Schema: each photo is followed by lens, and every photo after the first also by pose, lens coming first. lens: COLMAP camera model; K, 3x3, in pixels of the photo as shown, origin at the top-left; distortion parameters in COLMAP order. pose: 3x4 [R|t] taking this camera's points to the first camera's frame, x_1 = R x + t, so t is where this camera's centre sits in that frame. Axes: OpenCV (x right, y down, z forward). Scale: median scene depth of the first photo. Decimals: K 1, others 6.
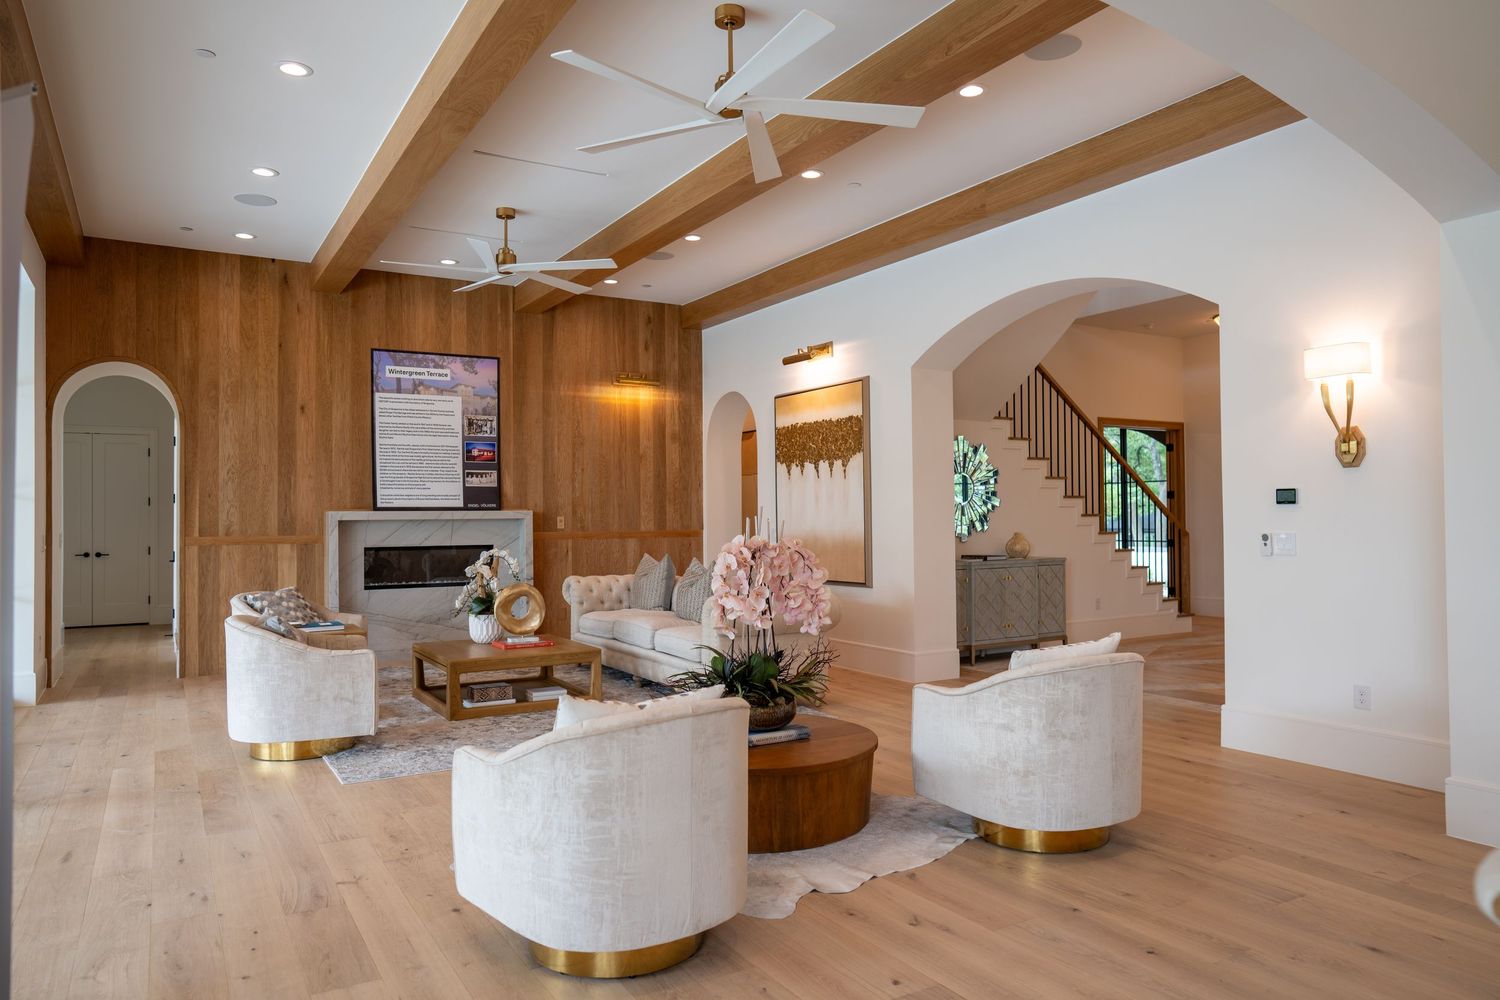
lens RADIAL K [[1017.2, 0, 726.5], [0, 1017.2, 503.6], [0, 0, 1]] dist [-0.029287, 0.034731]
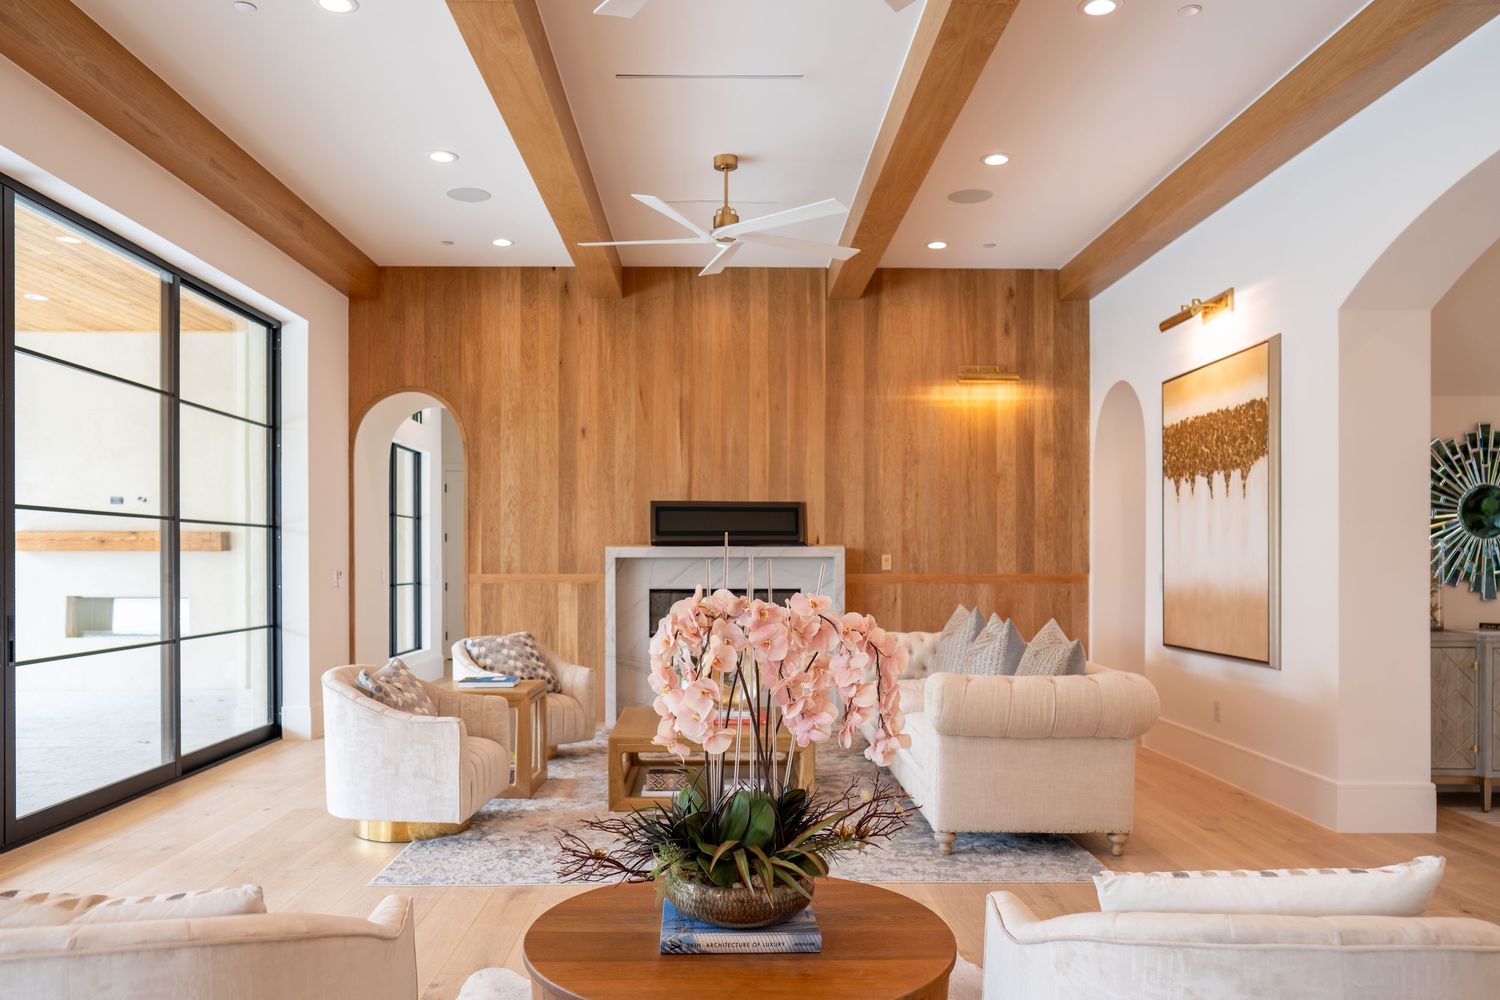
lens RADIAL K [[1017.2, 0, 860.0], [0, 1017.2, 570.4], [0, 0, 1]] dist [-0.029287, 0.034731]
pose [[0.870404, 0.012566, -0.492178, 0.211985], [0.000437, 0.999654, 0.026295, 0.004285], [0.492338, -0.023102, 0.870097, 0.306542]]
